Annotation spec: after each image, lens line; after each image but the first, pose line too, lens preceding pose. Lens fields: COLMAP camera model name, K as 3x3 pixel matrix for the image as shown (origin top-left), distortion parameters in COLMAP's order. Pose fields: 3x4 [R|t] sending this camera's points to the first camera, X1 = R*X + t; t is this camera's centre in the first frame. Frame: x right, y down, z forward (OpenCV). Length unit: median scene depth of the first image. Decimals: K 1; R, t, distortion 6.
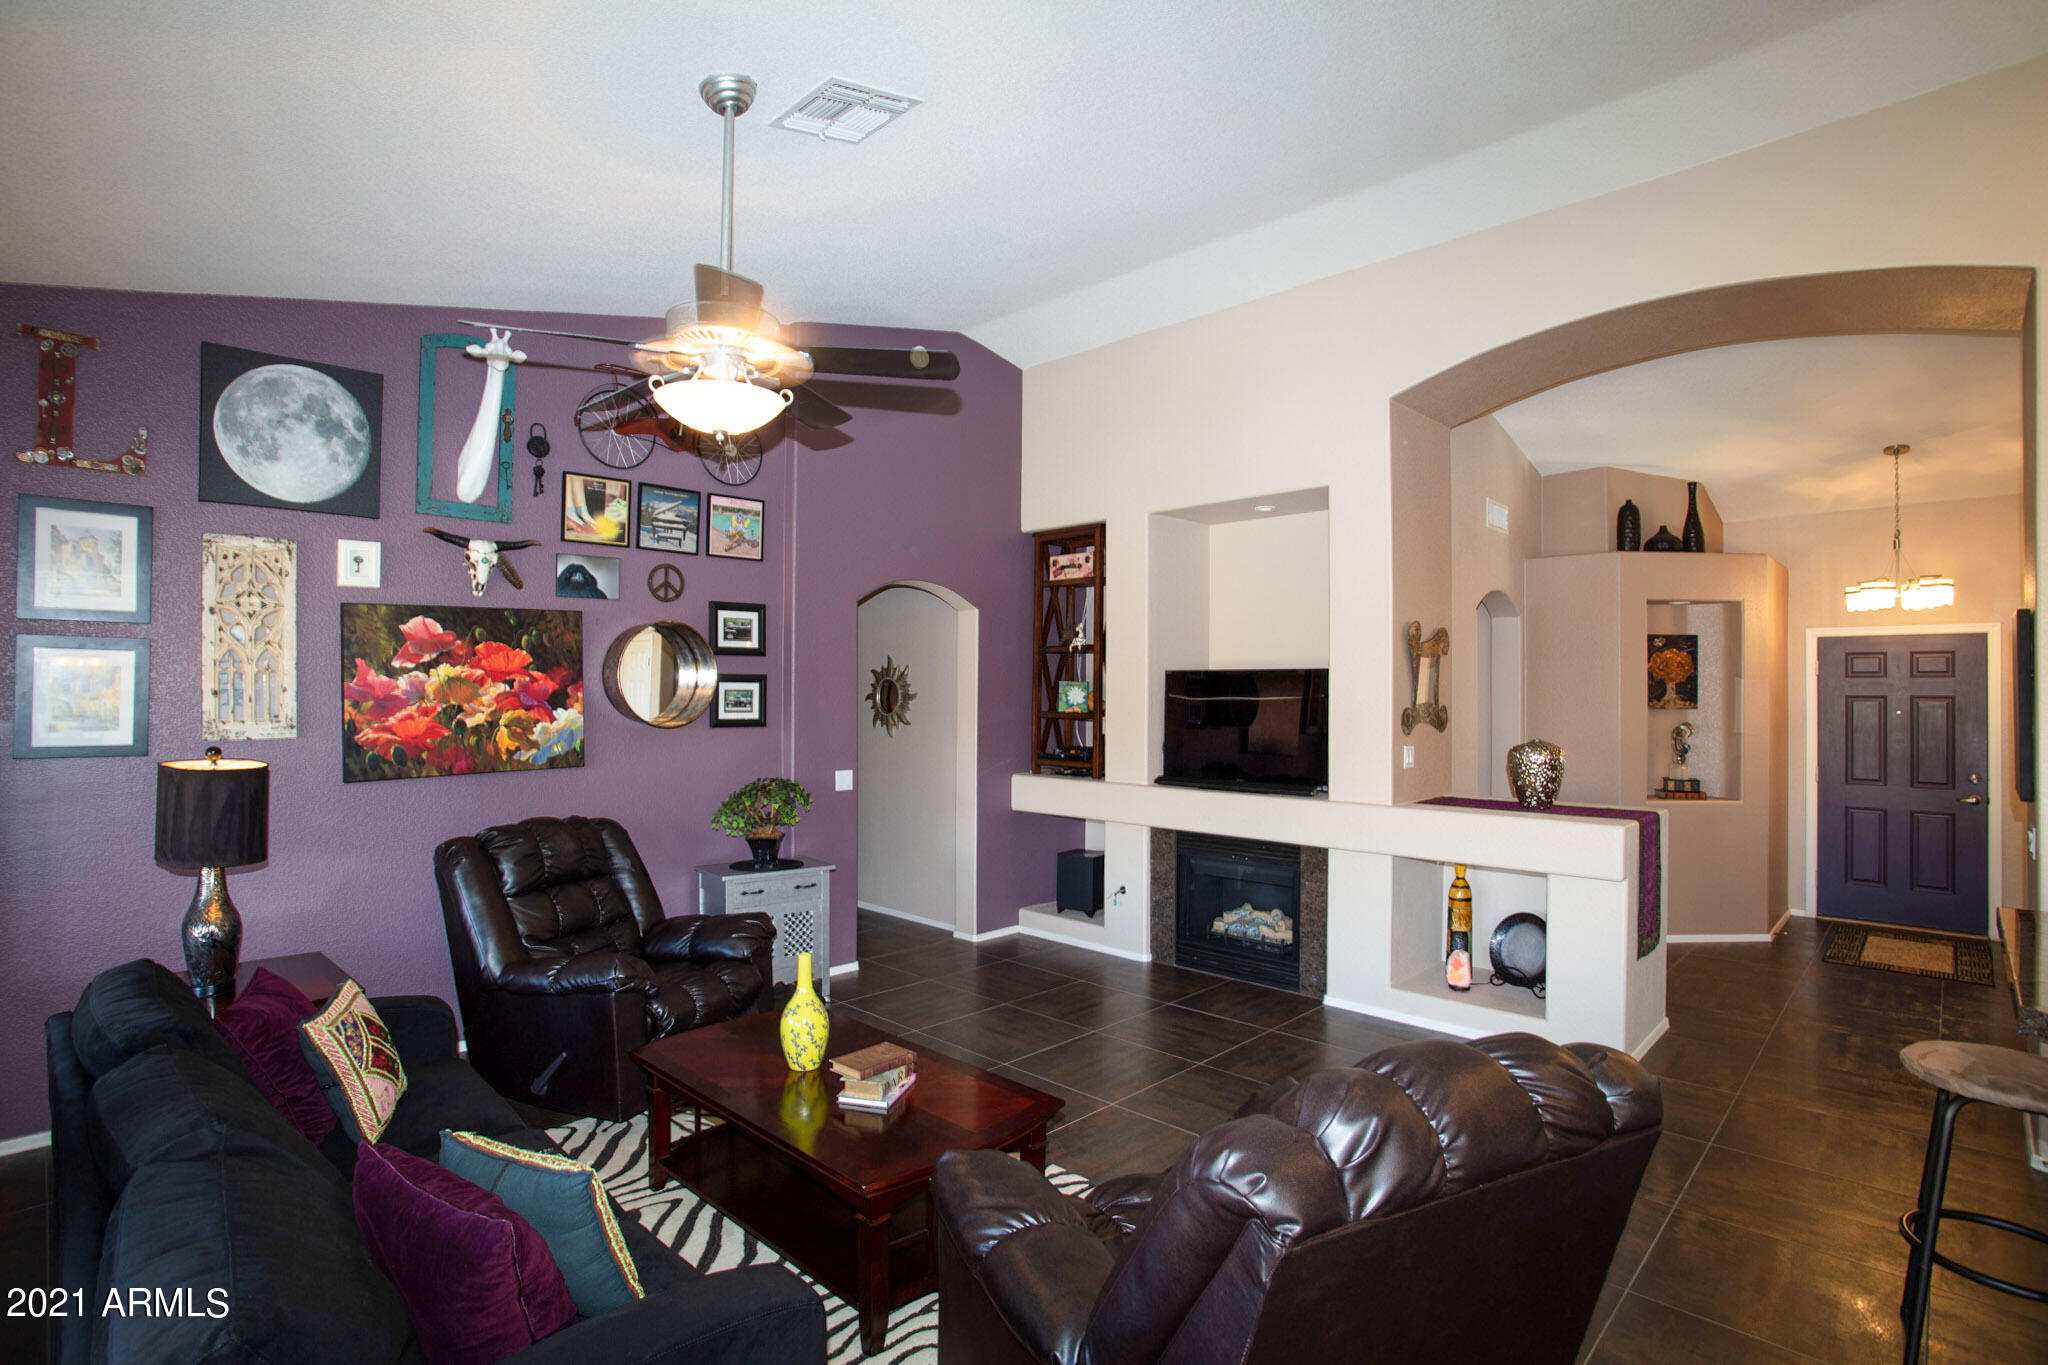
lens RADIAL K [[1001.5, 0, 1029.5], [0, 1001.5, 684.7], [0, 0, 1]] dist [-0.063803, 0.024217]
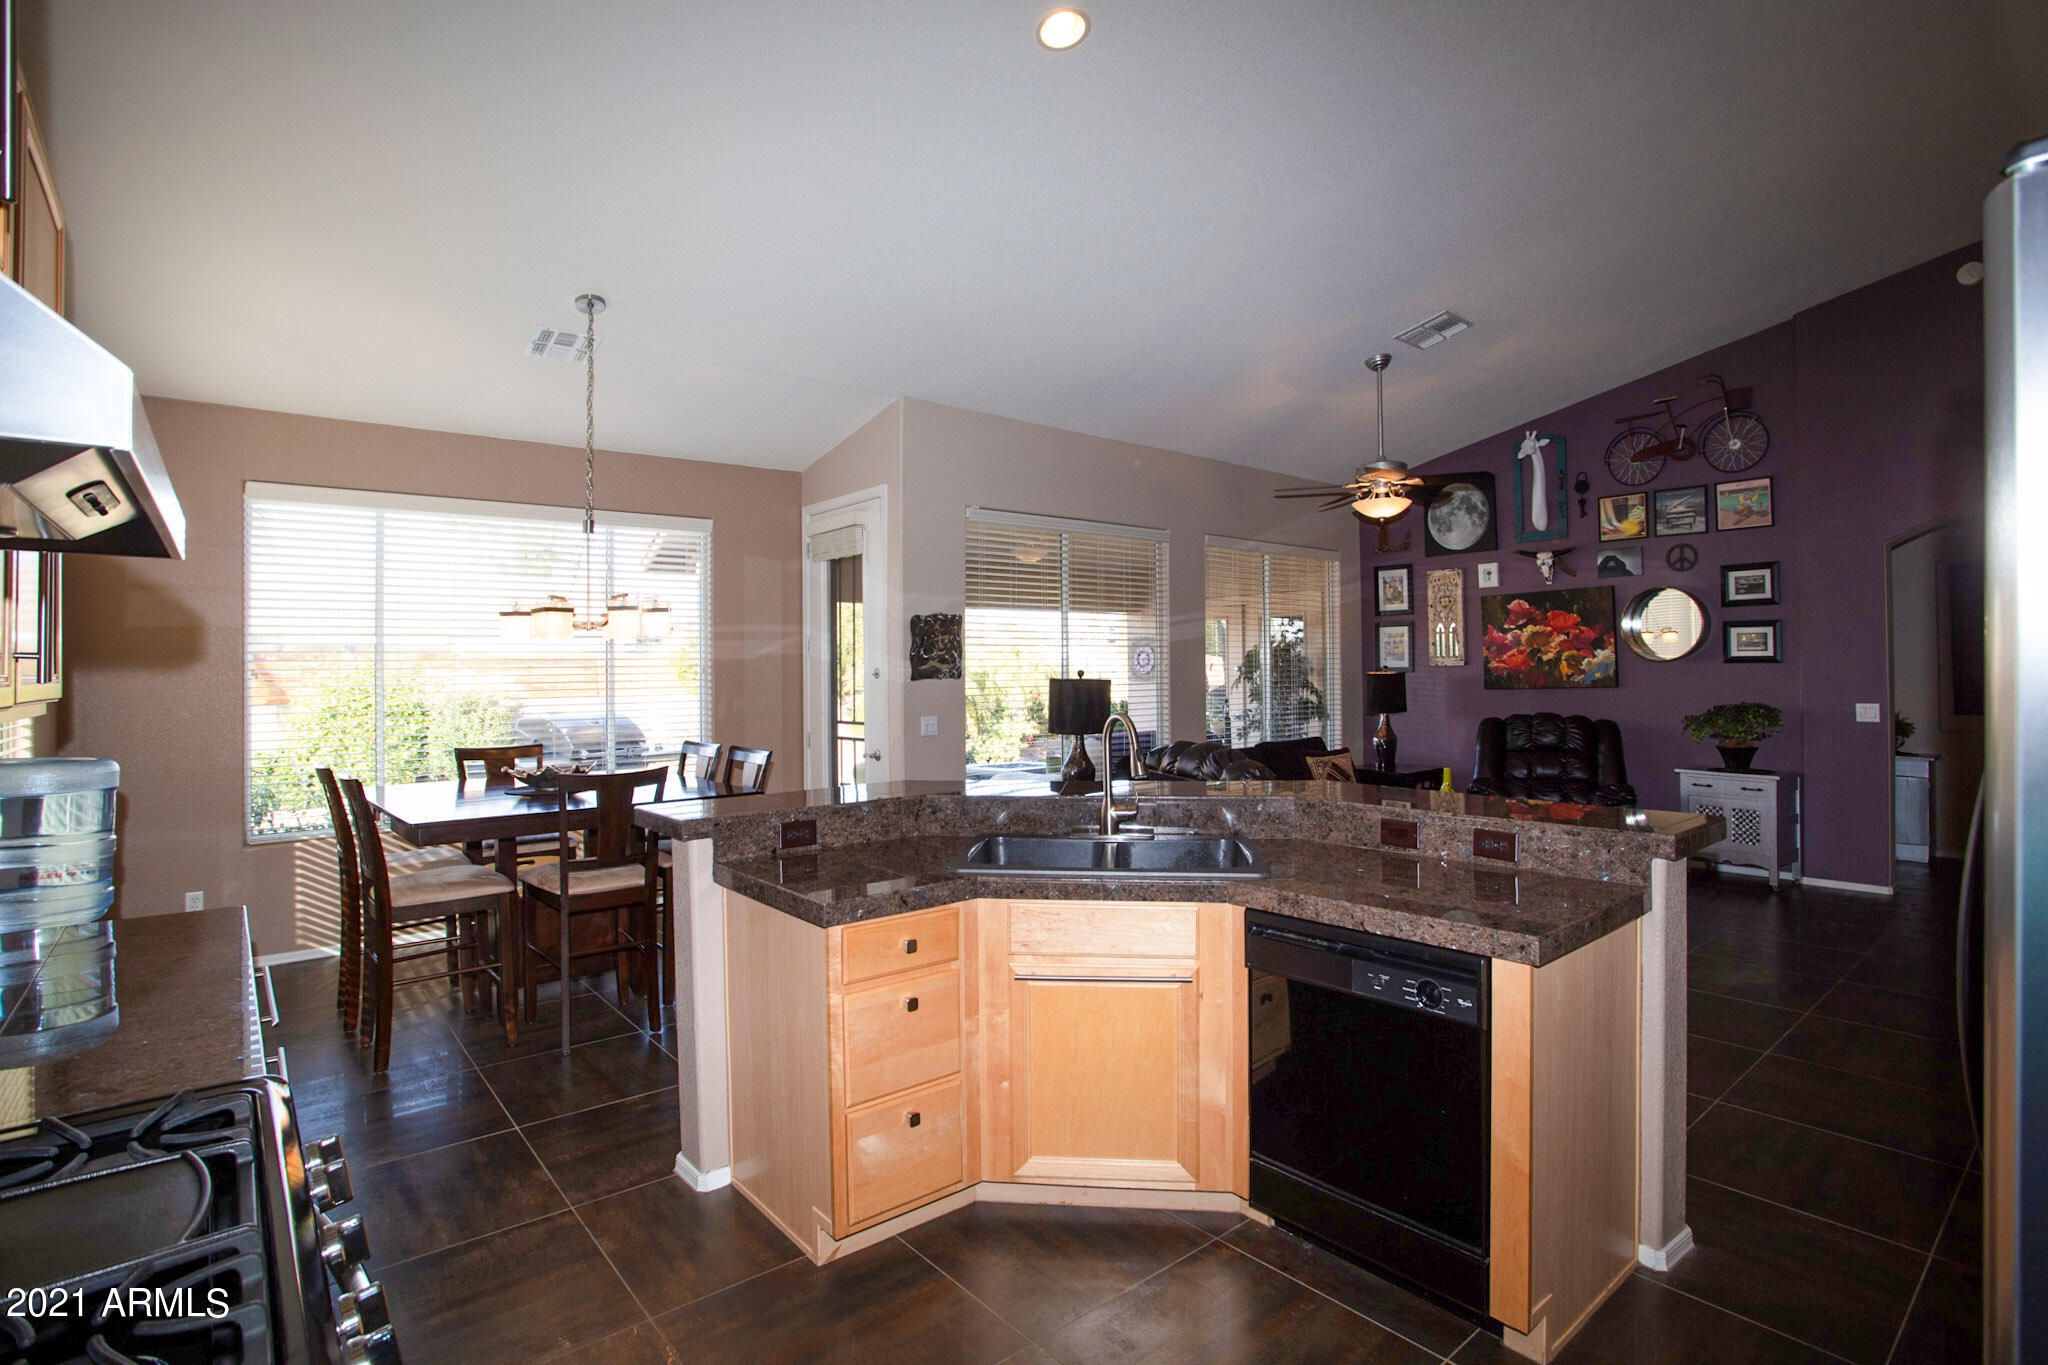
lens RADIAL K [[1001.5, 0, 1008.7], [0, 1001.5, 657.4], [0, 0, 1]] dist [-0.063803, 0.024217]
pose [[-0.122280, -0.011382, -0.992430, 1.080381], [0.016230, 0.999778, -0.013466, 0.038946], [0.992363, -0.017754, -0.122068, 0.234579]]
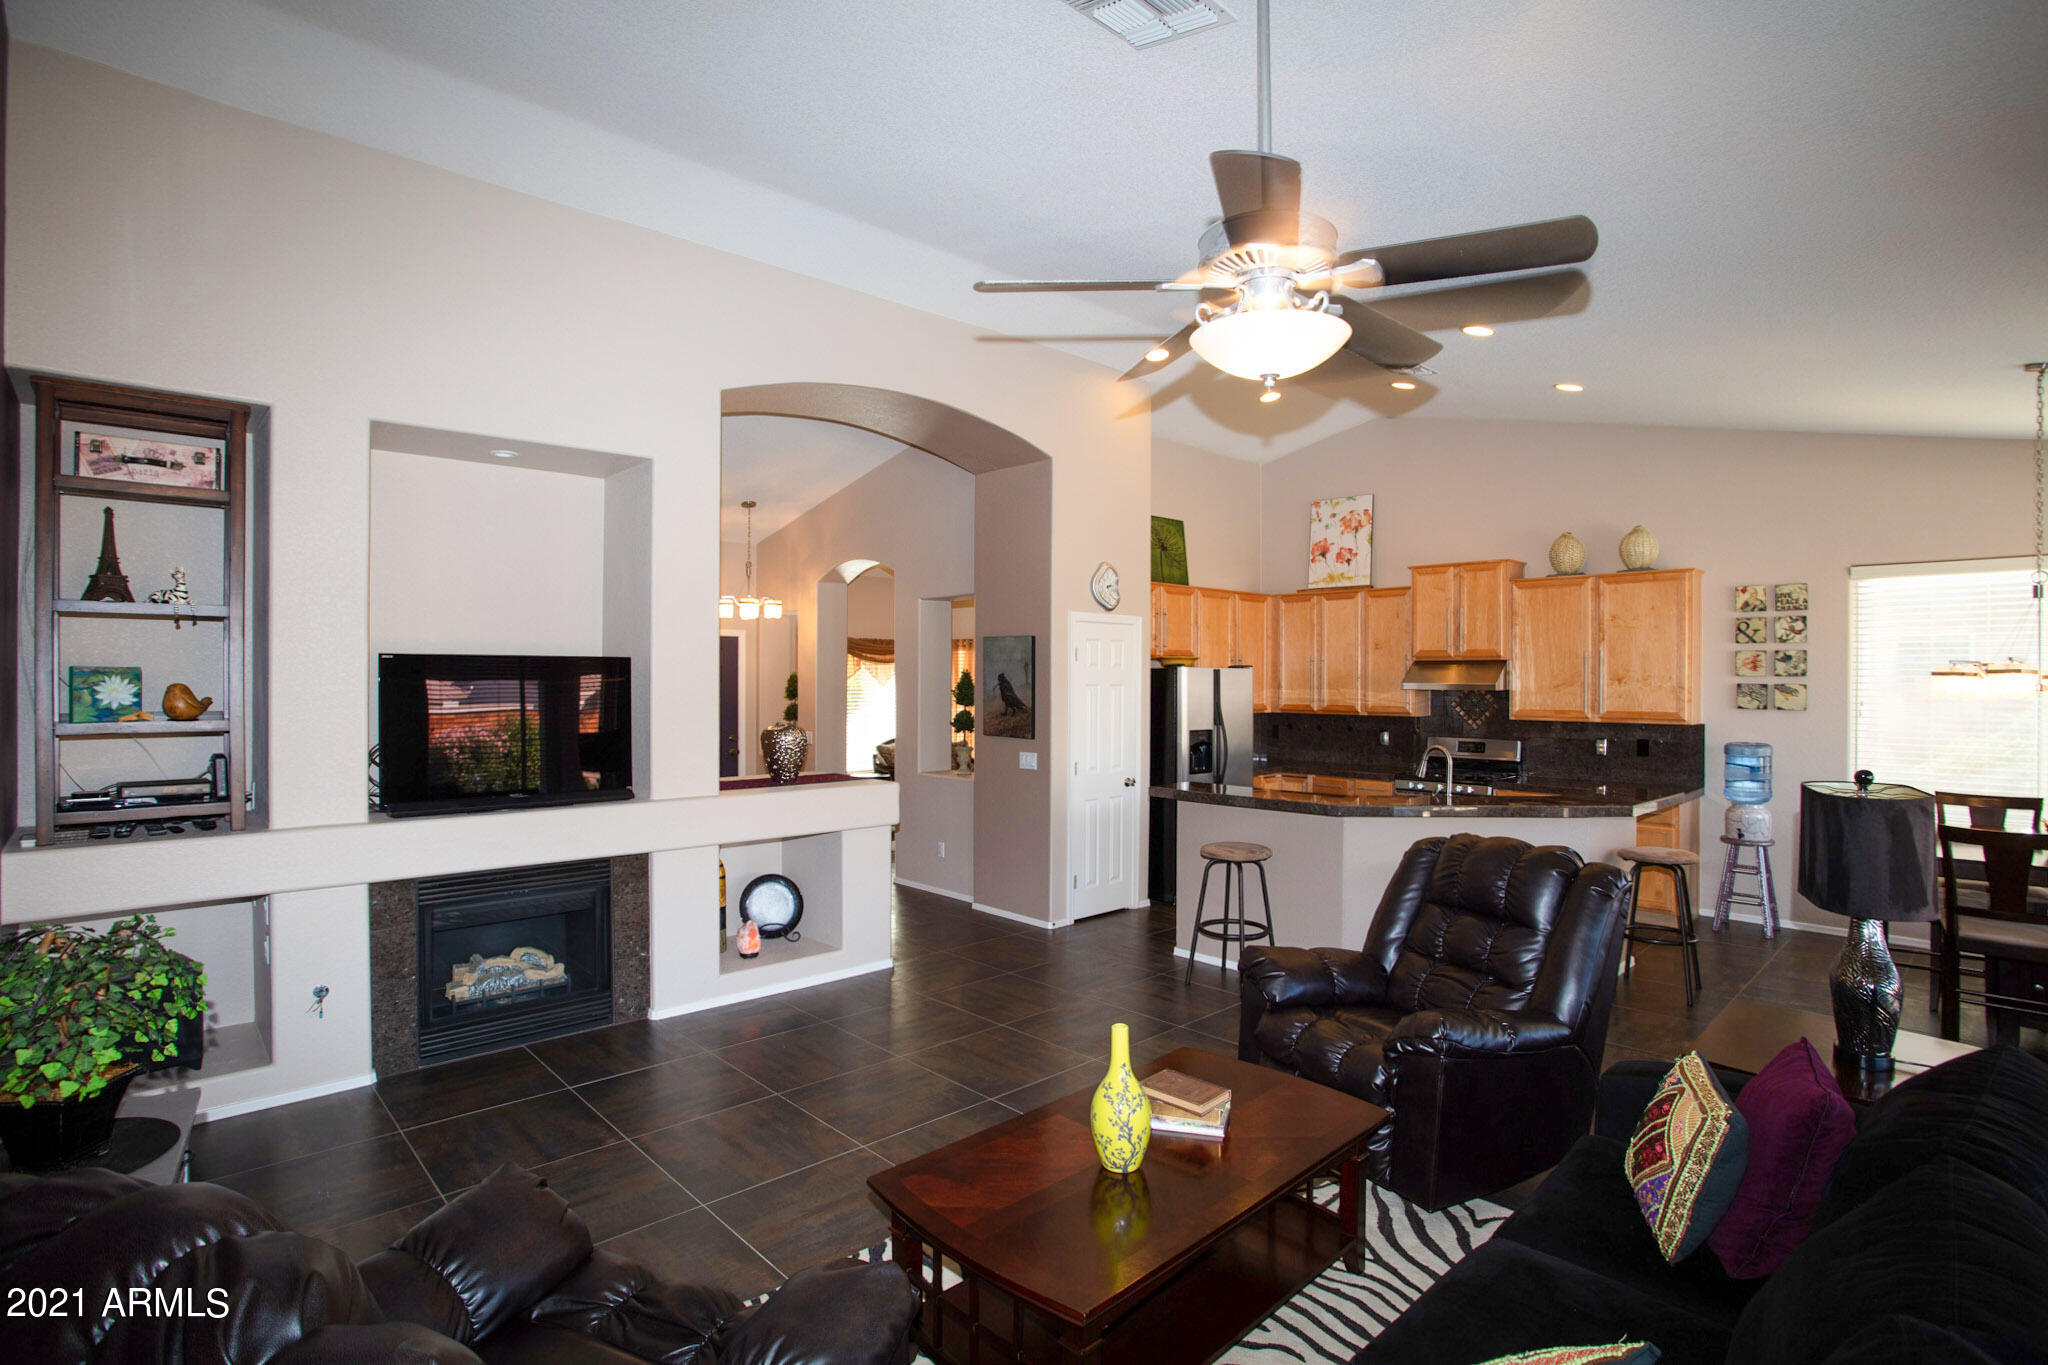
lens RADIAL K [[1001.5, 0, 1034.1], [0, 1001.5, 680.2], [0, 0, 1]] dist [-0.063803, 0.024217]
pose [[0.041503, -0.009256, 0.999096, -0.614786], [-0.009255, 0.999911, 0.009648, -0.007808], [-0.999096, -0.009647, 0.041413, 0.617659]]
